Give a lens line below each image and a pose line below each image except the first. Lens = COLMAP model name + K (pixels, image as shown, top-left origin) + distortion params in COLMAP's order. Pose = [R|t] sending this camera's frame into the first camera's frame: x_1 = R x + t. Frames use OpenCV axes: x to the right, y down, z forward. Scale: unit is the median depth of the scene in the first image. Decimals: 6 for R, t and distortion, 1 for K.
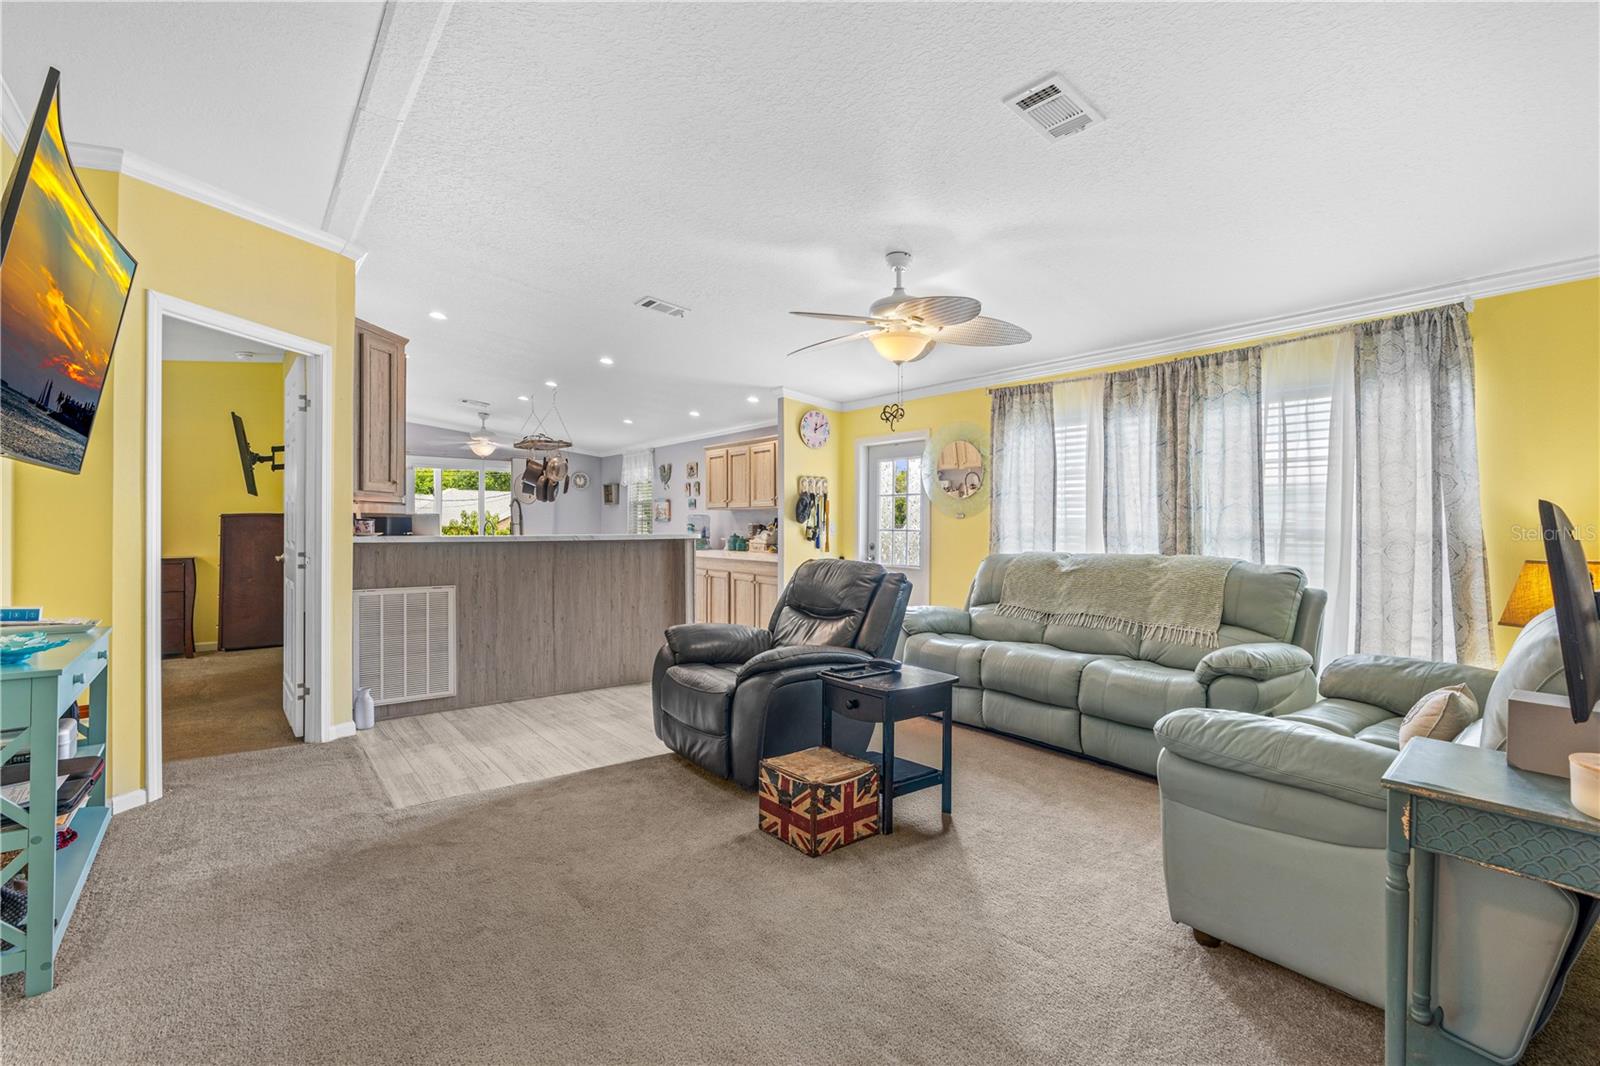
lens RADIAL K [[723.7, 0, 806.3], [0, 723.7, 536.6], [0, 0, 1]] dist [-0.014801, 0.007443]
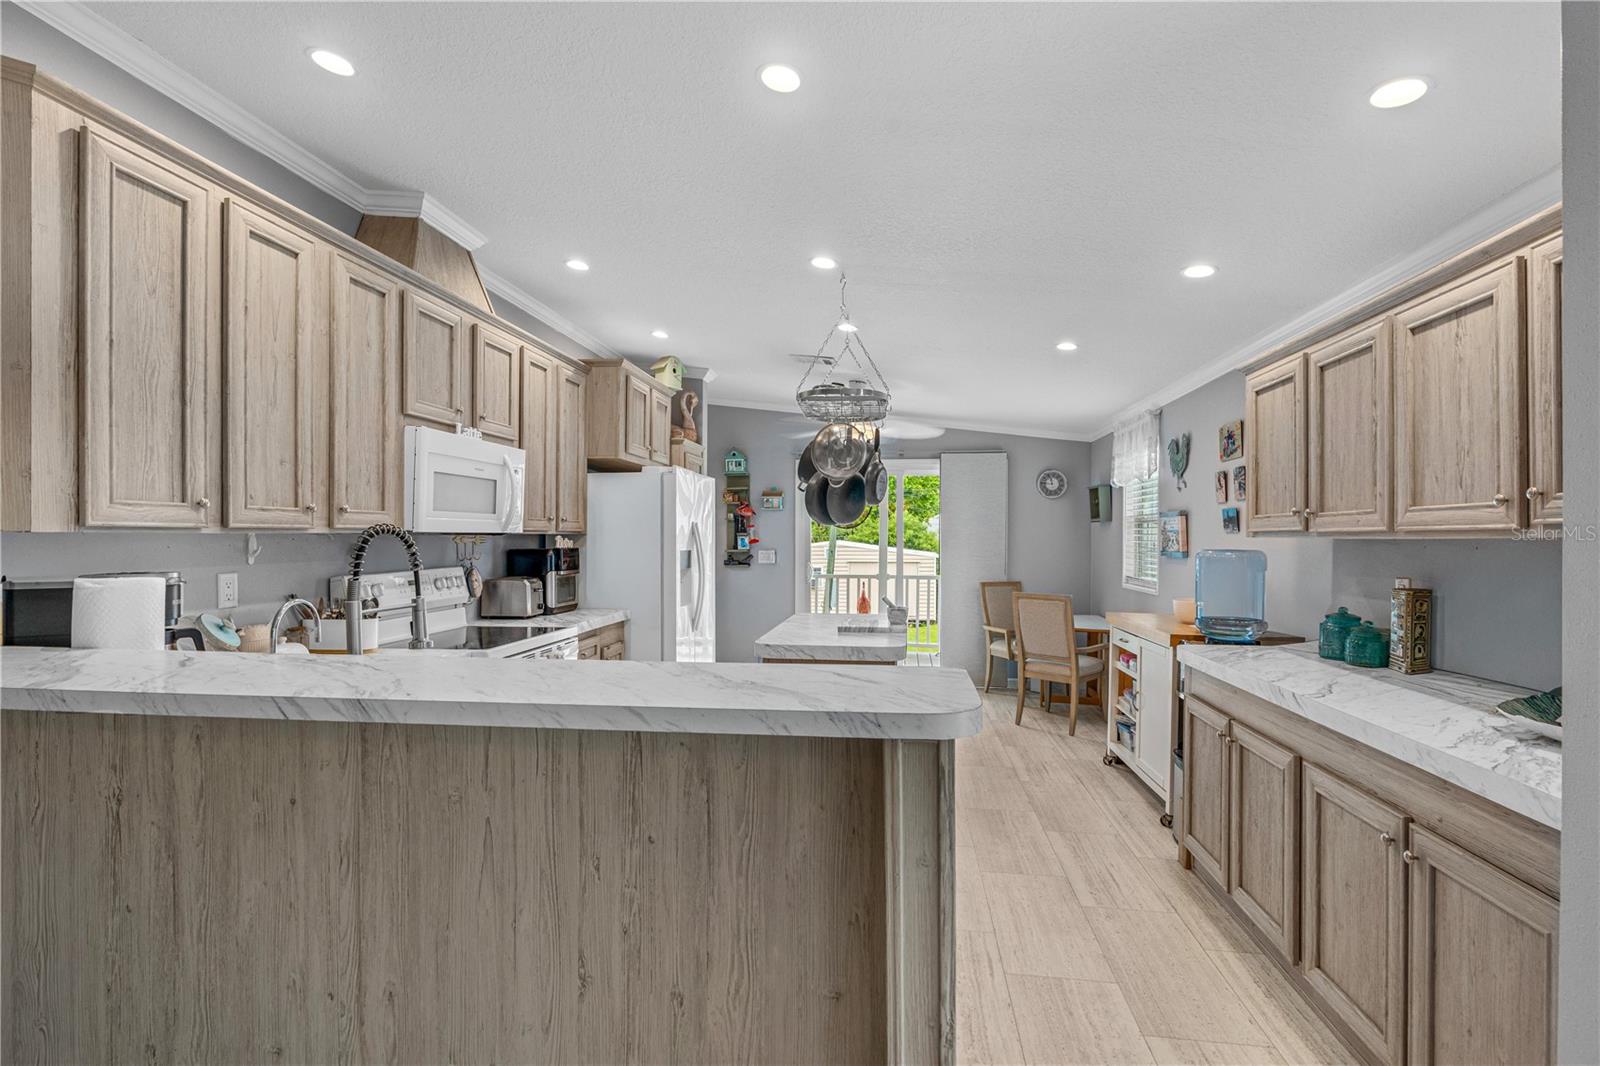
lens RADIAL K [[723.7, 0, 806.3], [0, 723.7, 536.6], [0, 0, 1]] dist [-0.014801, 0.007443]
pose [[0.699337, -0.002896, -0.714786, -0.060222], [-0.011168, 0.999825, -0.014977, -0.052015], [0.714705, 0.018456, 0.699183, 1.038667]]
